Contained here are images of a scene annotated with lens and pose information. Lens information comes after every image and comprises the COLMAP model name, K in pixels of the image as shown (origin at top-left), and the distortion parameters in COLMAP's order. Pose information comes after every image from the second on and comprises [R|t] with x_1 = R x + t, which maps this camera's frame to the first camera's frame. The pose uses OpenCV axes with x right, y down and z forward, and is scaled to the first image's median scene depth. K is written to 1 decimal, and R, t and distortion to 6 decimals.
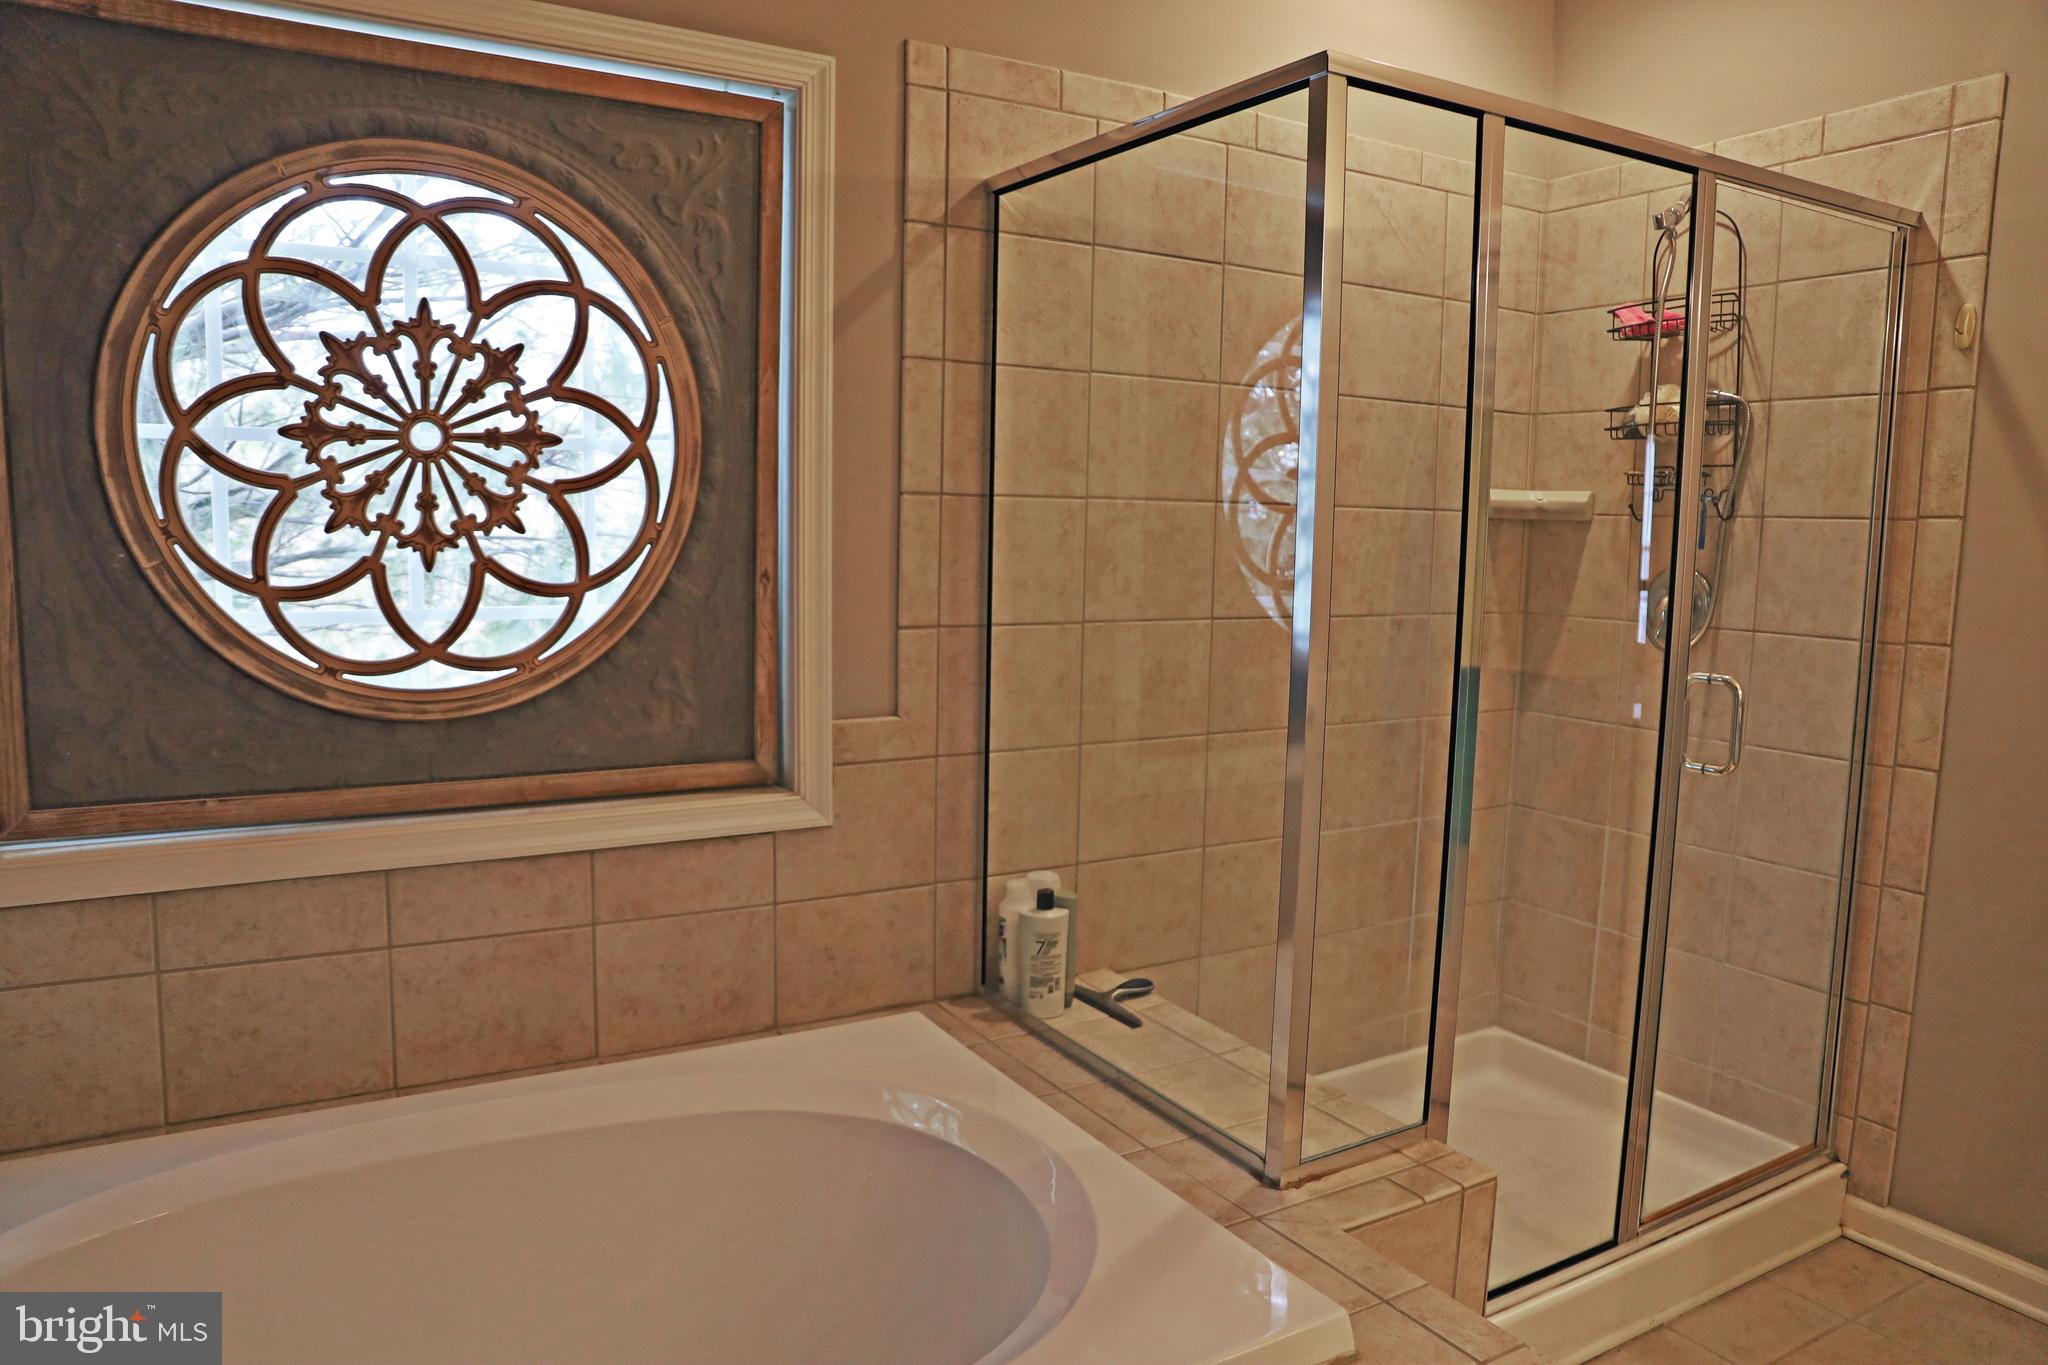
lens RADIAL K [[1392.2, 0, 1020.8], [0, 1392.2, 686.6], [0, 0, 1]] dist [-0.124003, 0.078404]
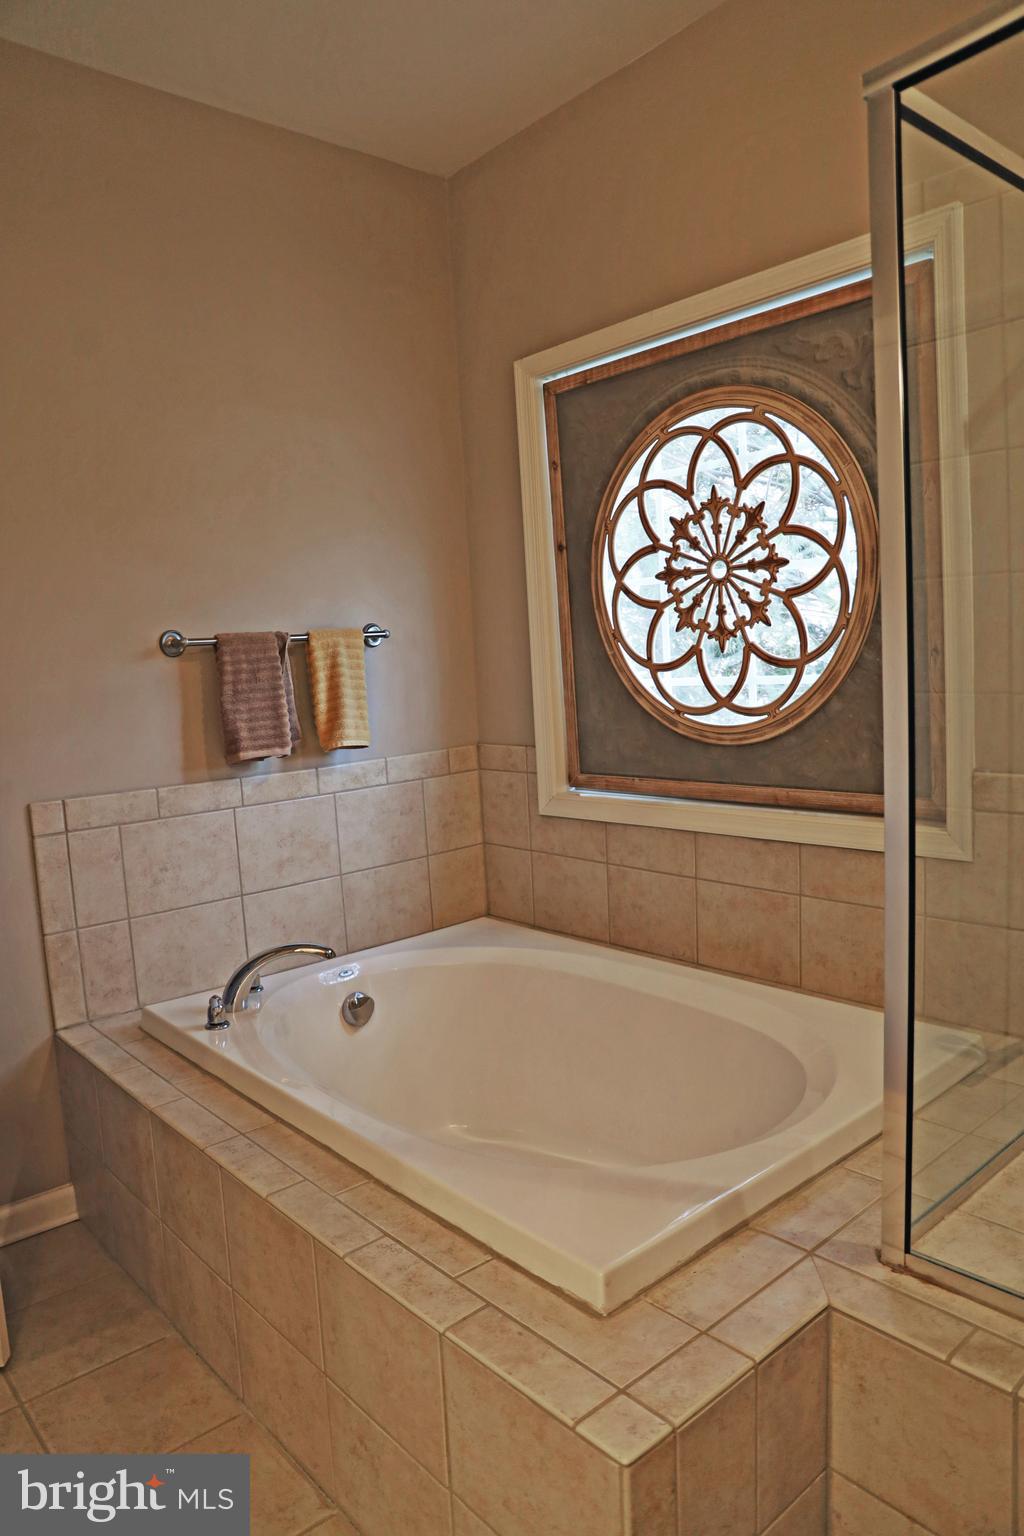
lens RADIAL K [[1044.1, 0, 507.4], [0, 1044.1, 773.8], [0, 0, 1]] dist [-0.124003, 0.078404]
pose [[0.178021, 0.082230, -0.980585, 0.742442], [-0.056597, 0.995708, 0.073223, -0.017086], [0.982398, 0.042463, 0.181911, 0.531823]]
